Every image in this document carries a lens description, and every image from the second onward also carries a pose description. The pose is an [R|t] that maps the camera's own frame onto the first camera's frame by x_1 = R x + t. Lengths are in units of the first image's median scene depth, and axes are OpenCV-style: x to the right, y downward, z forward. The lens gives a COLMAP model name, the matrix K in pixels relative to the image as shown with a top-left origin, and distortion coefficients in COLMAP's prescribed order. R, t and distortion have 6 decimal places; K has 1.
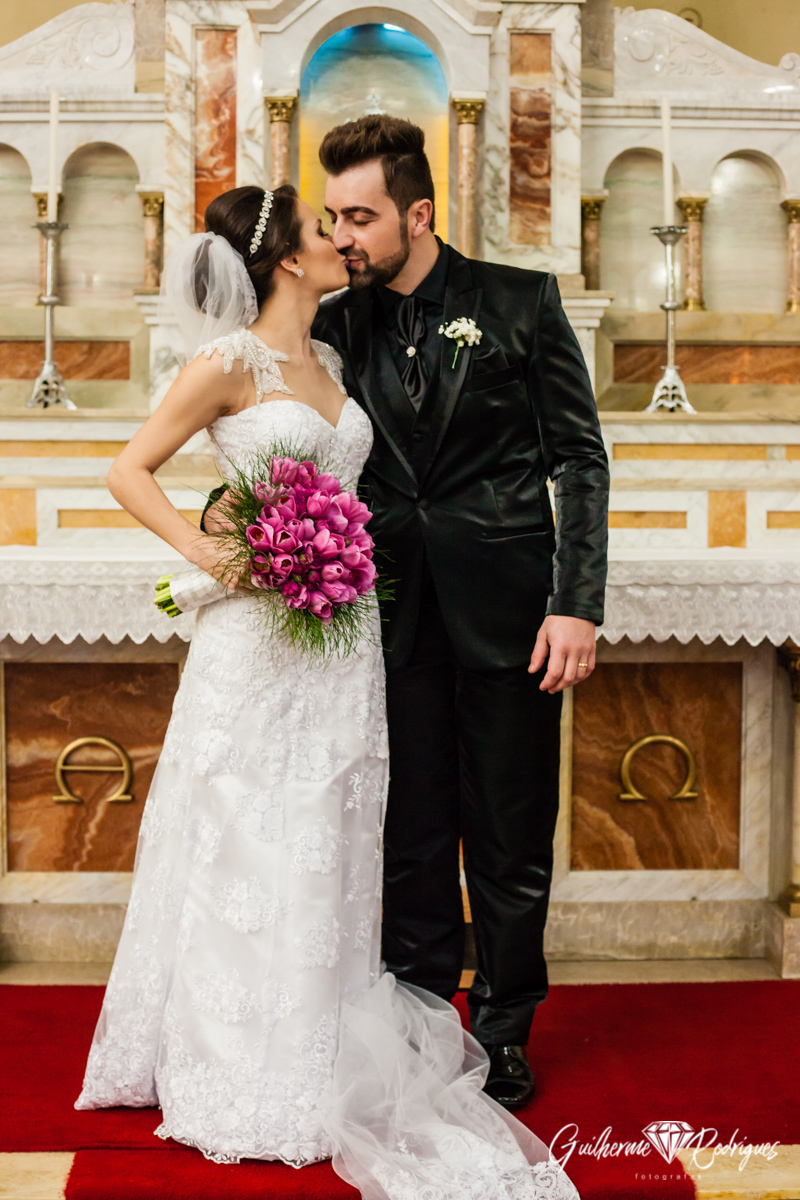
lens RADIAL K [[5839.3, 0, 397.4], [0, 5839.3, 597.7], [0, 0, 1]] dist [0.754230, 0.000000]
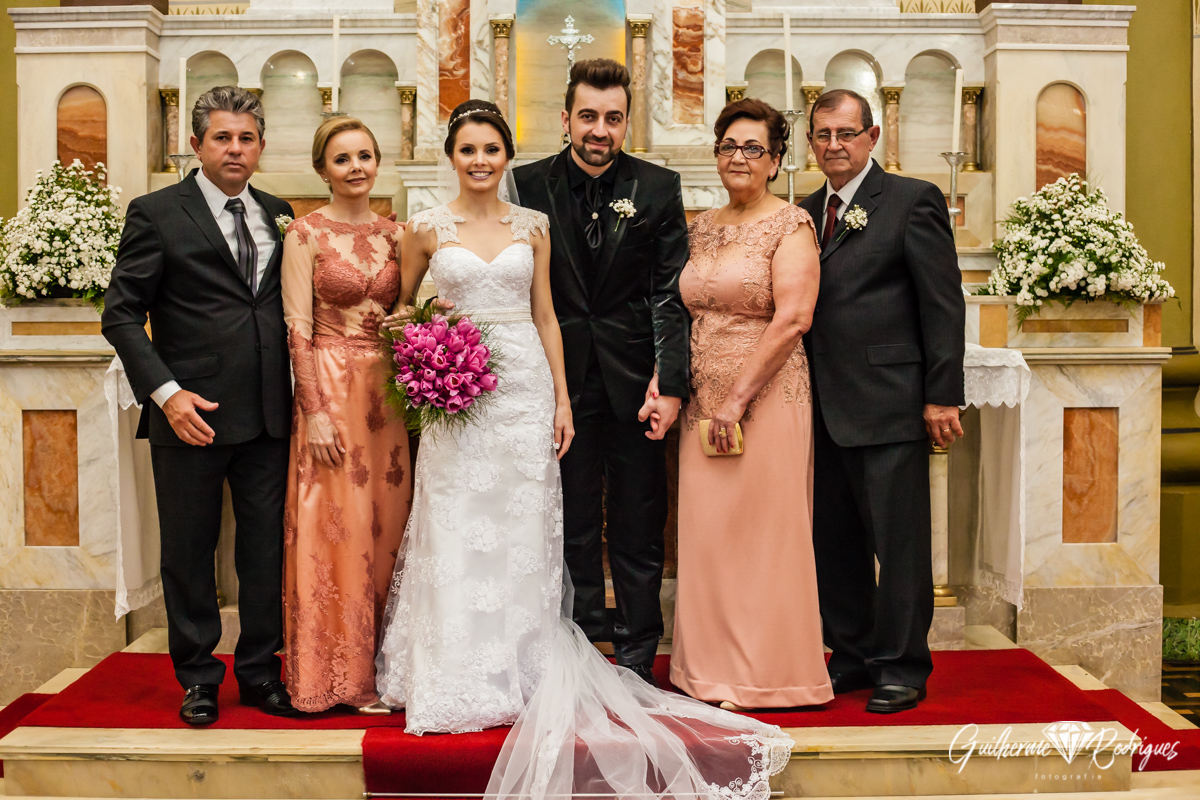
lens RADIAL K [[5839.3, 0, 601.9], [0, 5839.3, 402.0], [0, 0, 1]] dist [0.754230, 0.000000]
pose [[0.999992, -0.003890, -0.001180, 0.004237], [0.003889, 0.999991, -0.001493, 0.005504], [0.001186, 0.001489, 0.999998, -0.344299]]
